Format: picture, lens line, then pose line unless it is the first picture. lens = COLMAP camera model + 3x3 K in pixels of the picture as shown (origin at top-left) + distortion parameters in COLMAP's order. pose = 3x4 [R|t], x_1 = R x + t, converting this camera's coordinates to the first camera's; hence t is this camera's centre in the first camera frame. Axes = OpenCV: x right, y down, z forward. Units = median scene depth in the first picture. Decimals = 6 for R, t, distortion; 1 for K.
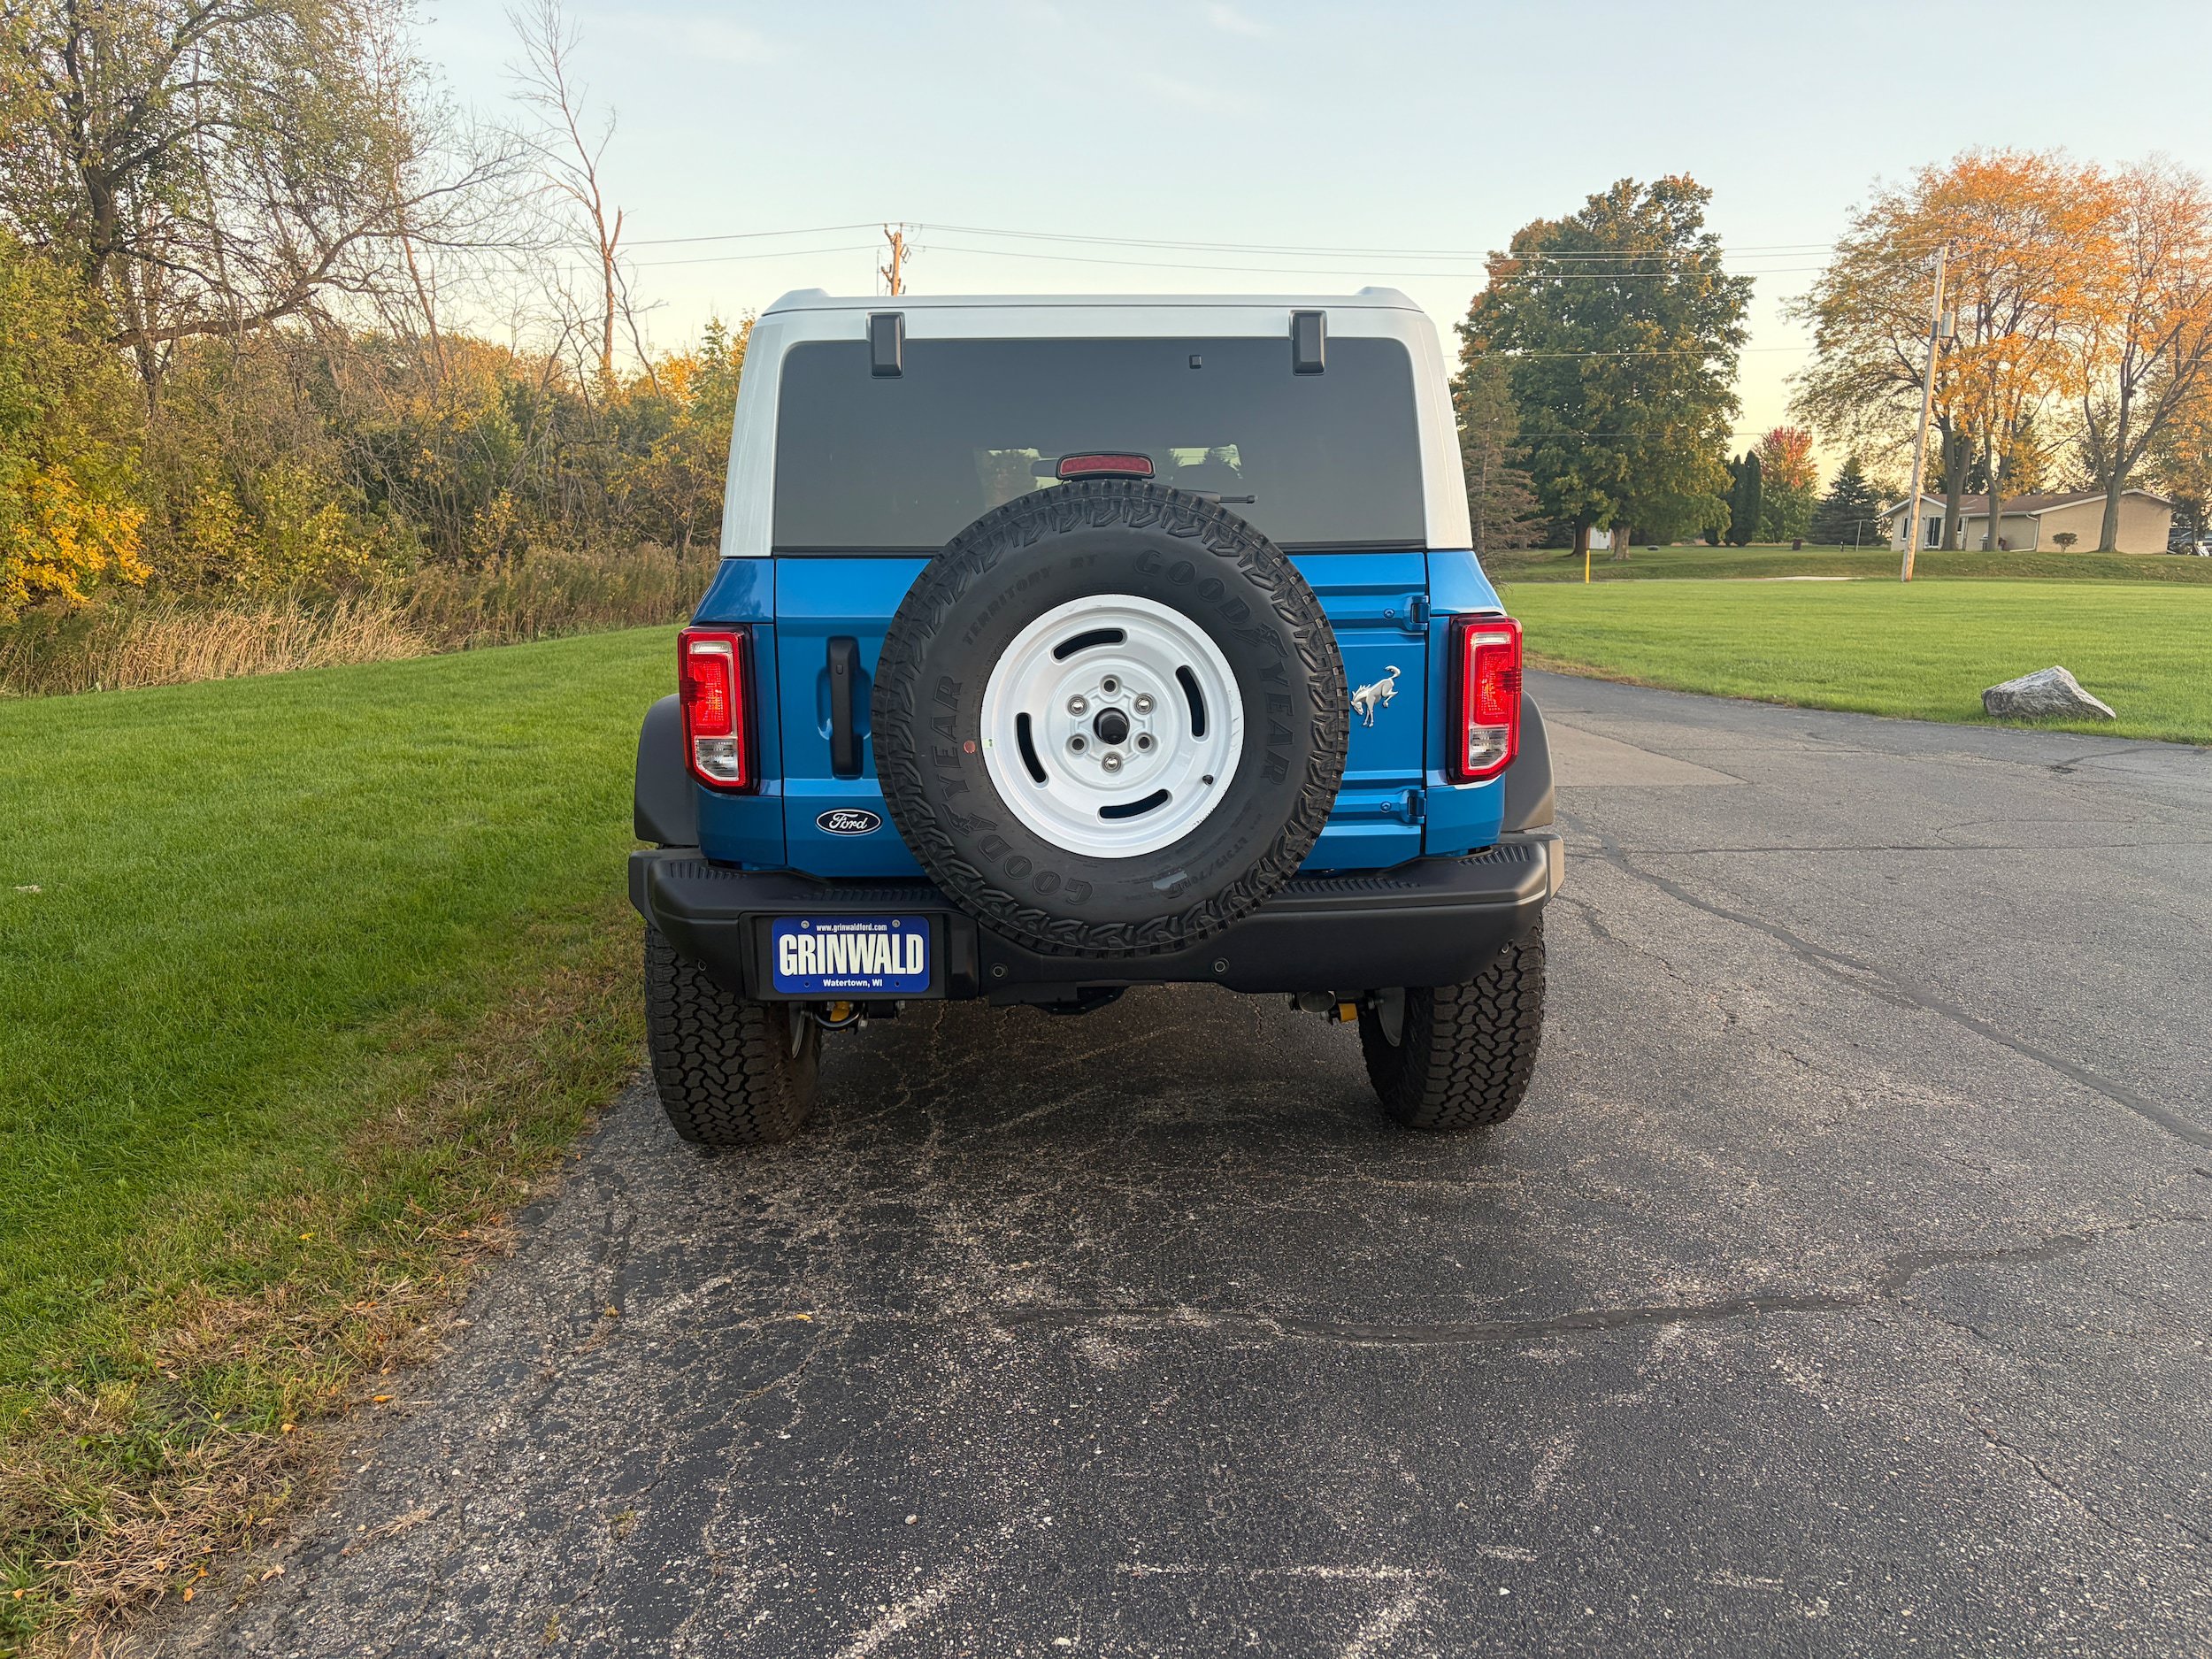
lens RADIAL K [[1668.1, 0, 1108.8], [0, 1668.1, 828.8], [0, 0, 1]] dist [0.041835, -0.038454]
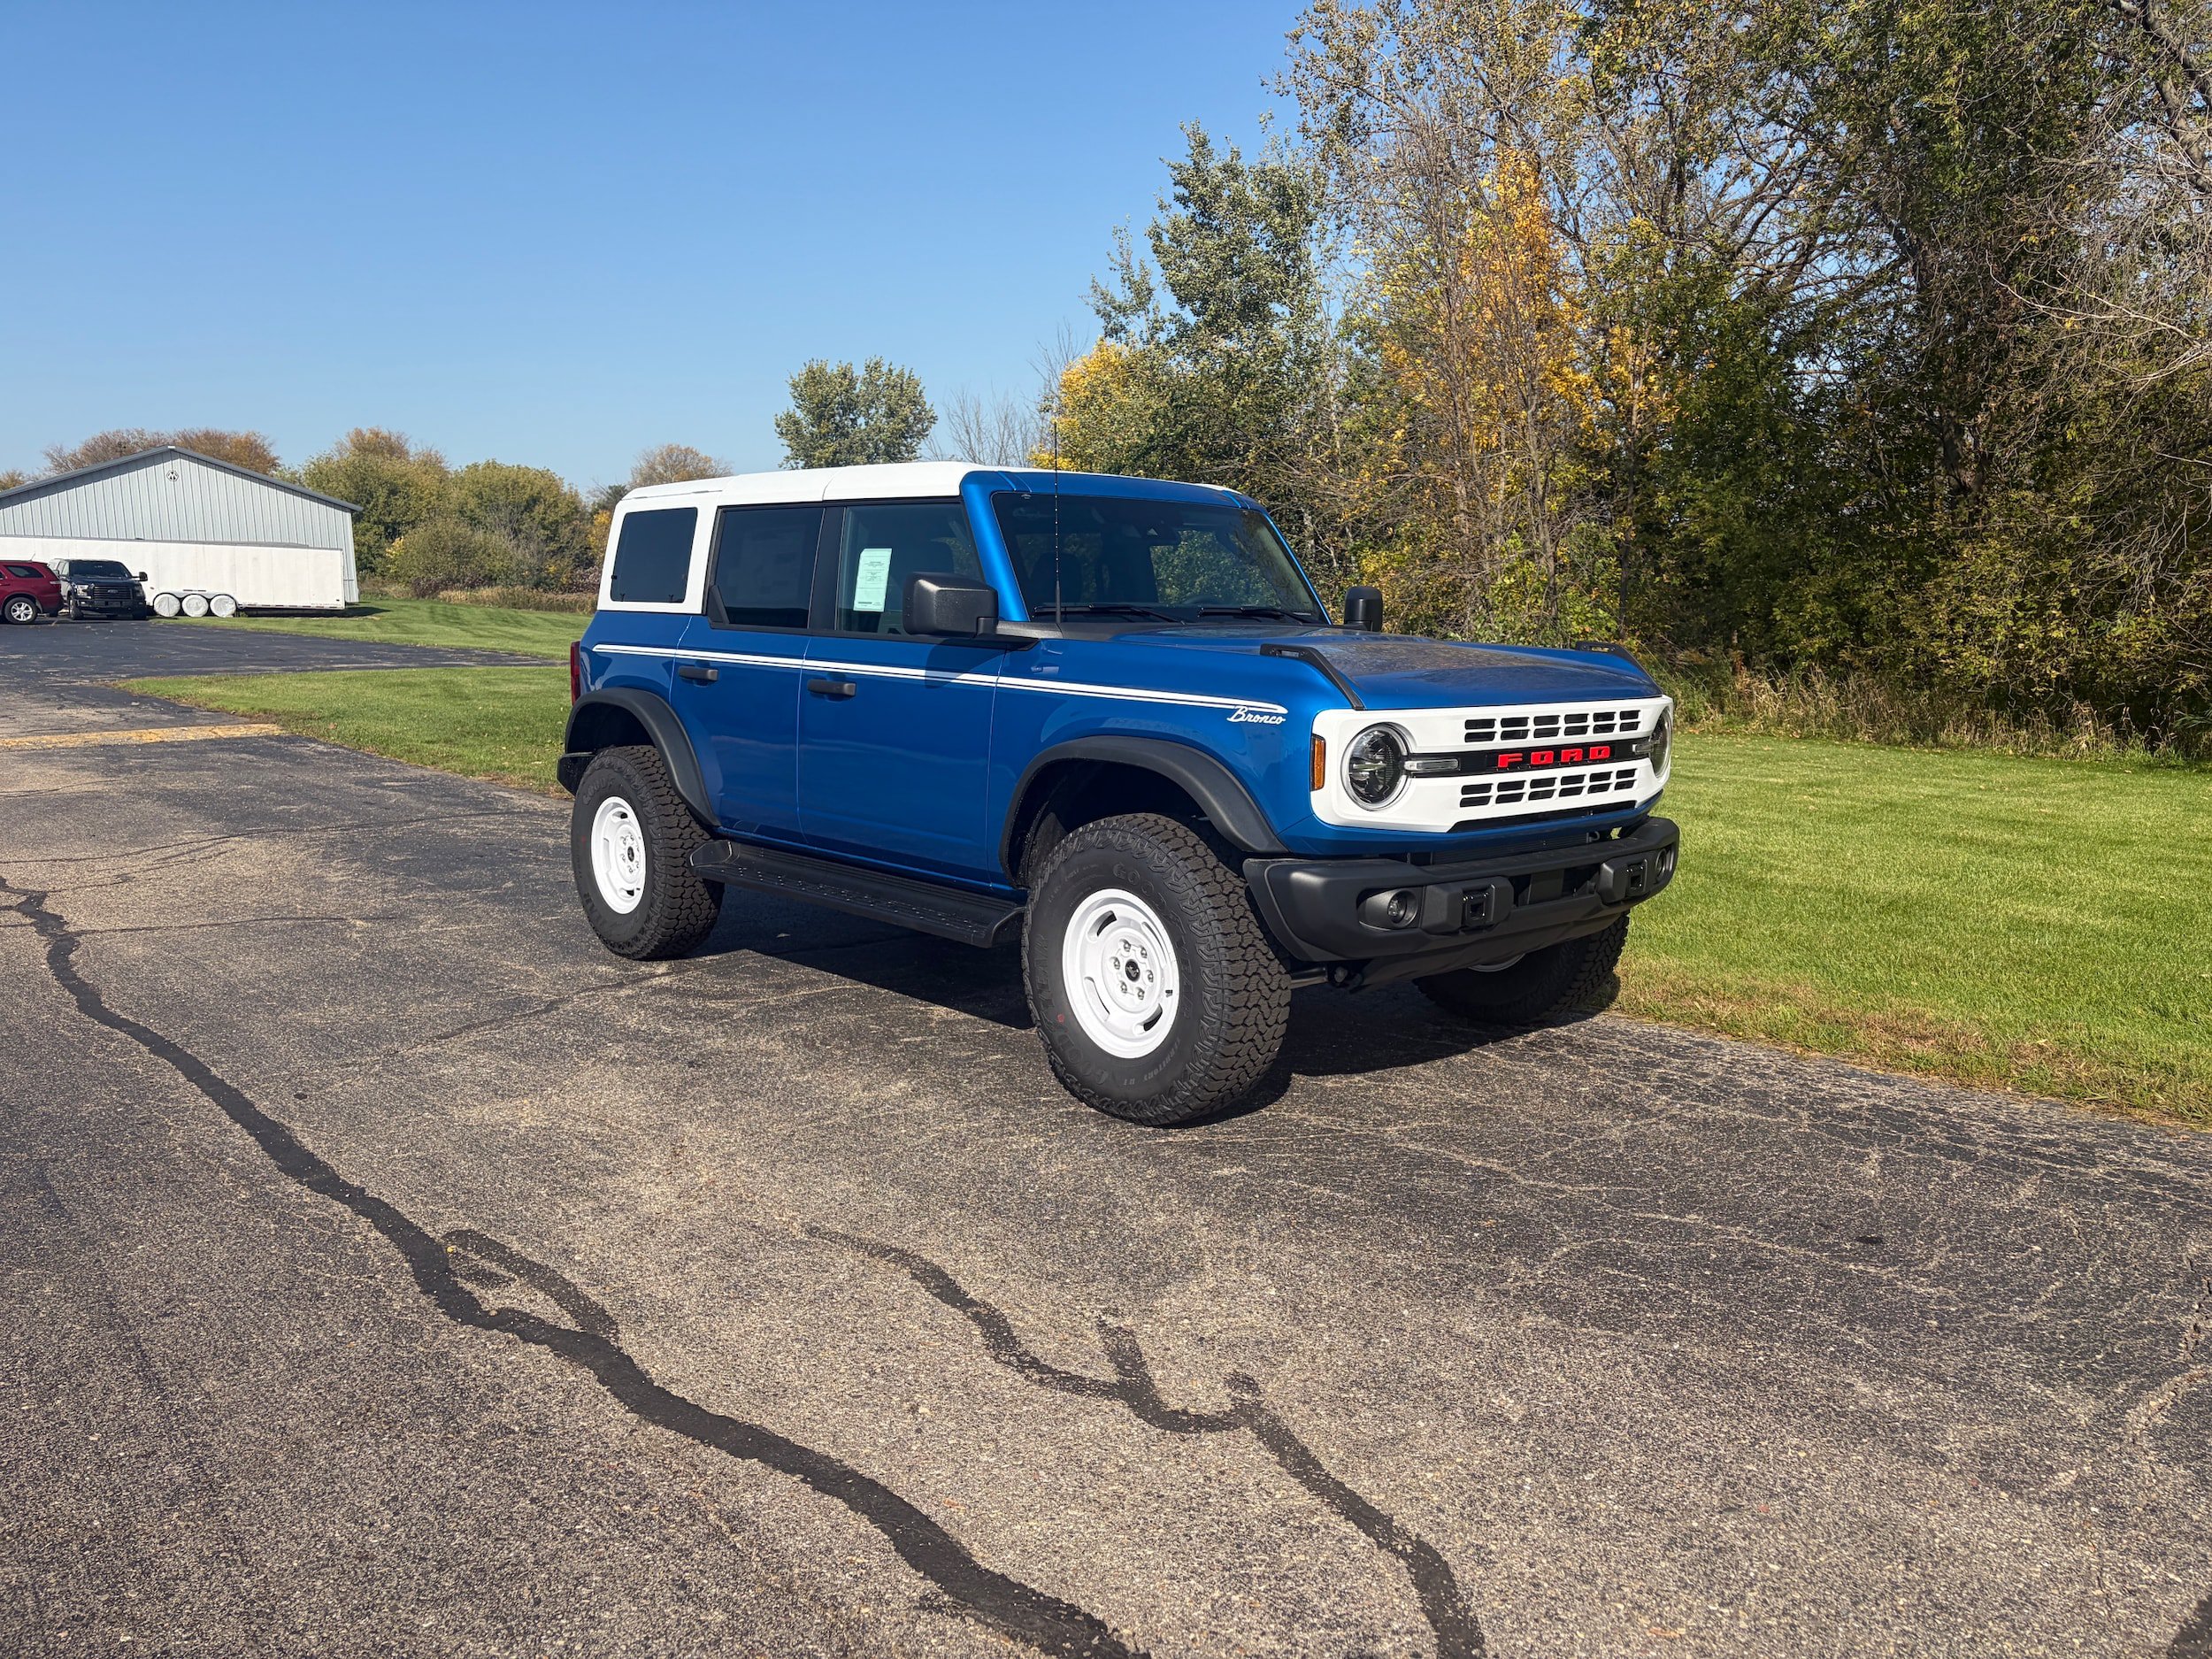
lens RADIAL K [[1668.1, 0, 1120.9], [0, 1668.1, 843.6], [0, 0, 1]] dist [0.041835, -0.038454]
pose [[-0.775687, 0.083180, -0.625612, 0.712600], [-0.113574, 0.956696, 0.268018, -0.297071], [0.620814, 0.278951, -0.732650, 1.706112]]
